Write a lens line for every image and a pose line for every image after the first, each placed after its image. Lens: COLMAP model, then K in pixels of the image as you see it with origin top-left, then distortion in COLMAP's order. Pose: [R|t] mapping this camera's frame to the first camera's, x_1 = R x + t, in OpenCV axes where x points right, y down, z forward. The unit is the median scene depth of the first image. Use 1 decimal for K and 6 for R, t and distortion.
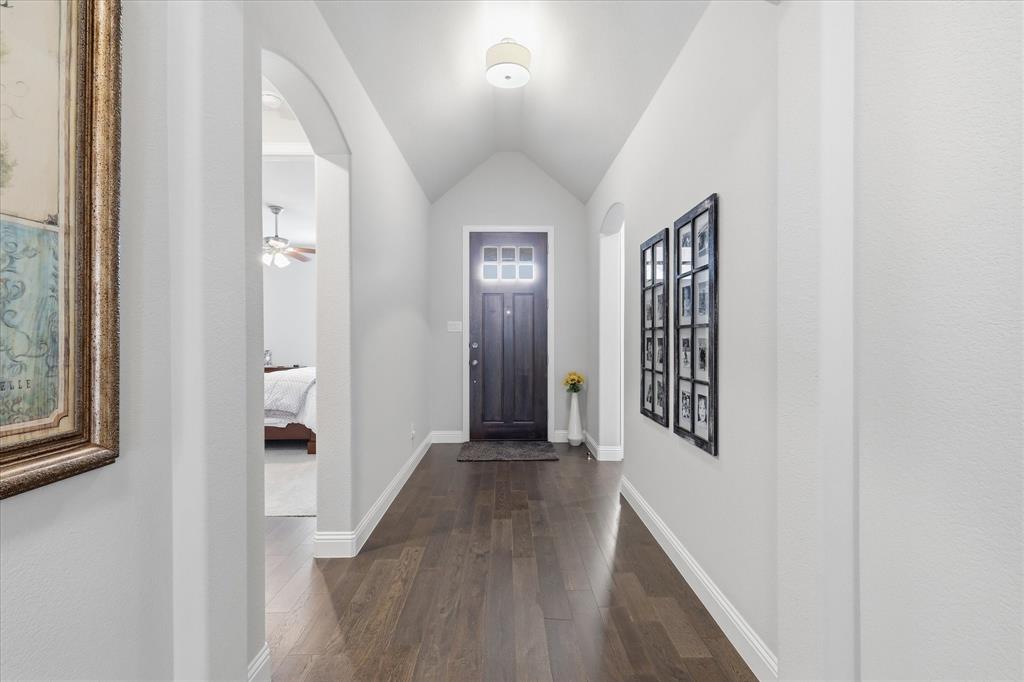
lens RADIAL K [[449.0, 0, 515.4], [0, 449.0, 341.4], [0, 0, 1]] dist [0.003338, -0.000072]
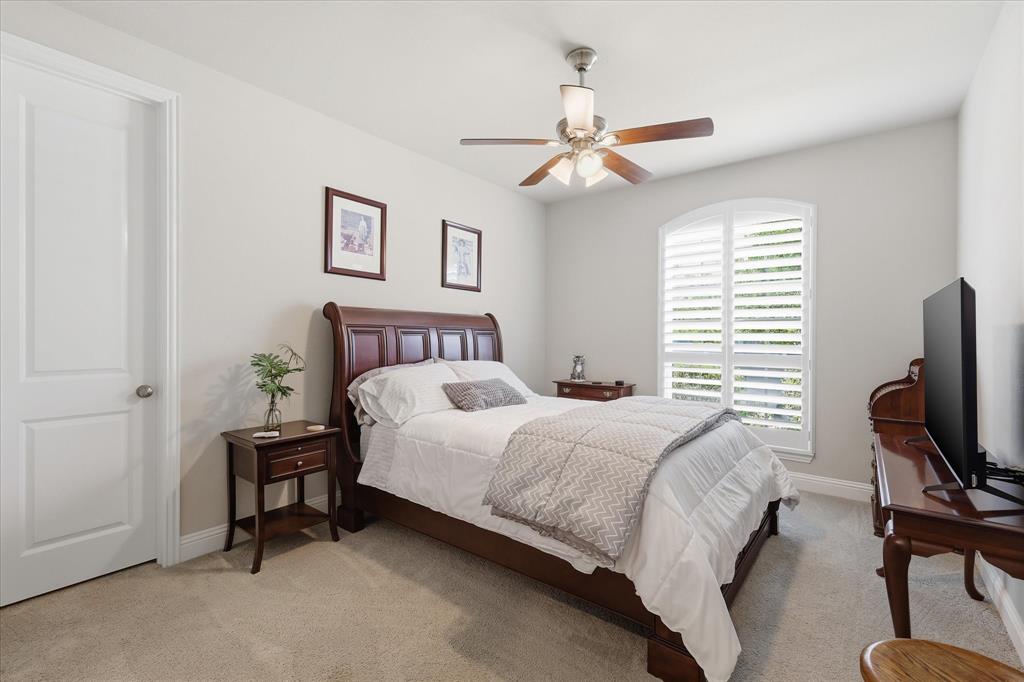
lens RADIAL K [[449.0, 0, 513.7], [0, 449.0, 340.1], [0, 0, 1]] dist [0.003338, -0.000072]
pose [[0.764082, 0.001753, -0.645117, -0.316676], [0.003099, 0.999975, 0.006388, -0.006007], [0.645111, -0.006880, 0.764057, 0.665840]]
